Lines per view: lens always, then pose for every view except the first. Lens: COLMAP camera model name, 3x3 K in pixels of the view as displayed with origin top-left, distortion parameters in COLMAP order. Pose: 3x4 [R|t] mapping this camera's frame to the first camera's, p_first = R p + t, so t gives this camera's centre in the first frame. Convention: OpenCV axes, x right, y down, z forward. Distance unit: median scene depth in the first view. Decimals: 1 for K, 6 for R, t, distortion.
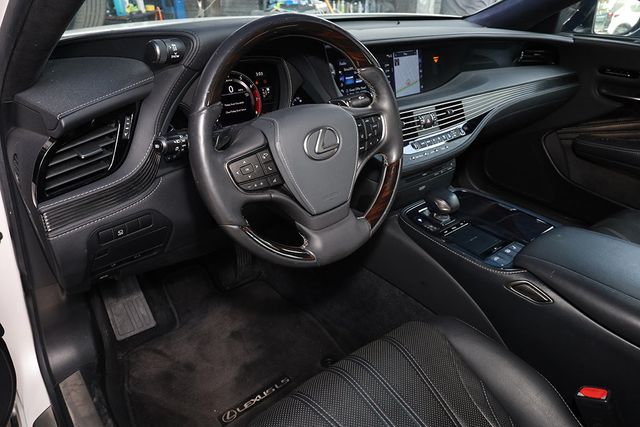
lens RADIAL K [[438.6, 0, 314.1], [0, 438.6, 214.3], [0, 0, 1]] dist [-0.007899, 0.005065]
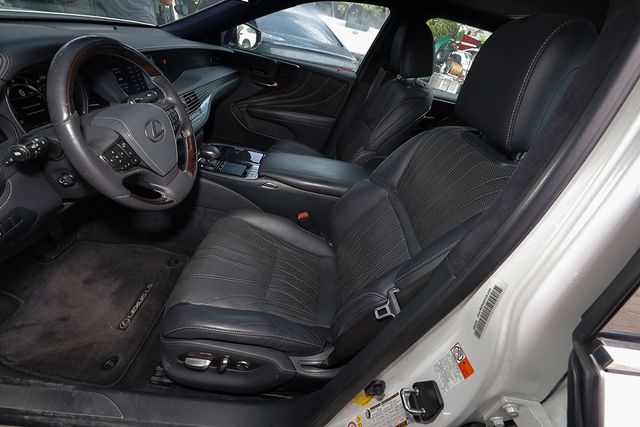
lens RADIAL K [[257.7, 0, 318.7], [0, 257.7, 214.7], [0, 0, 1]] dist [-0.001190, 0.000110]
pose [[0.642161, -0.363314, 0.675005, -0.195882], [0.195005, 0.929008, 0.314512, -0.032681], [-0.741351, -0.070338, 0.667421, -0.055226]]
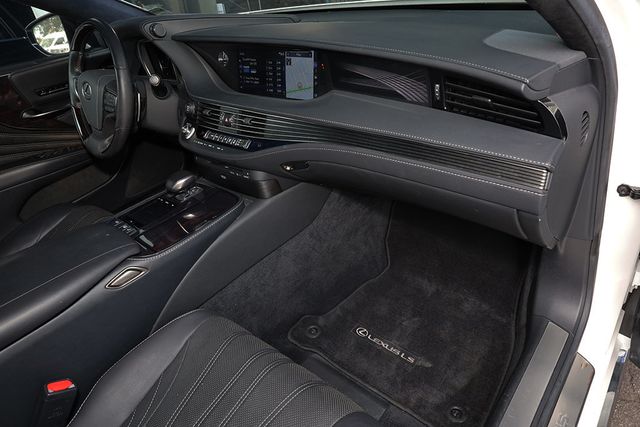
lens RADIAL K [[406.5, 0, 318.6], [0, 406.5, 212.0], [0, 0, 1]] dist [0.000954, 0.000147]
pose [[0.184100, 0.484034, -0.855463, 1.133387], [-0.355034, 0.844326, 0.401327, -0.451868], [0.916547, 0.229834, 0.327290, 0.845077]]
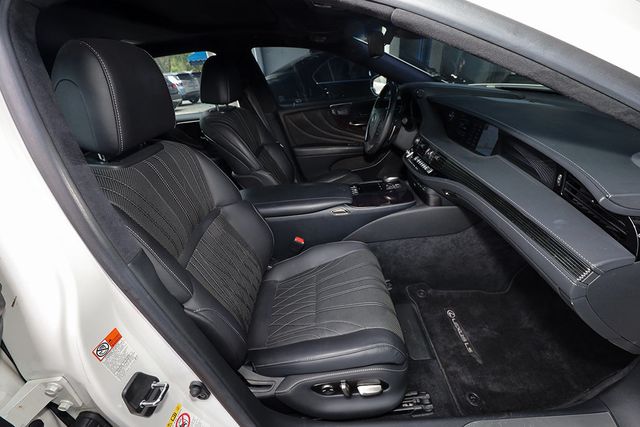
lens RADIAL K [[257.7, 0, 318.7], [0, 257.7, 211.3], [0, 0, 1]] dist [-0.001190, 0.000110]
pose [[-0.611649, 0.432526, -0.662425, 1.197454], [-0.294719, 0.652472, 0.698156, -0.594552], [0.734184, 0.622255, -0.271610, 0.998940]]
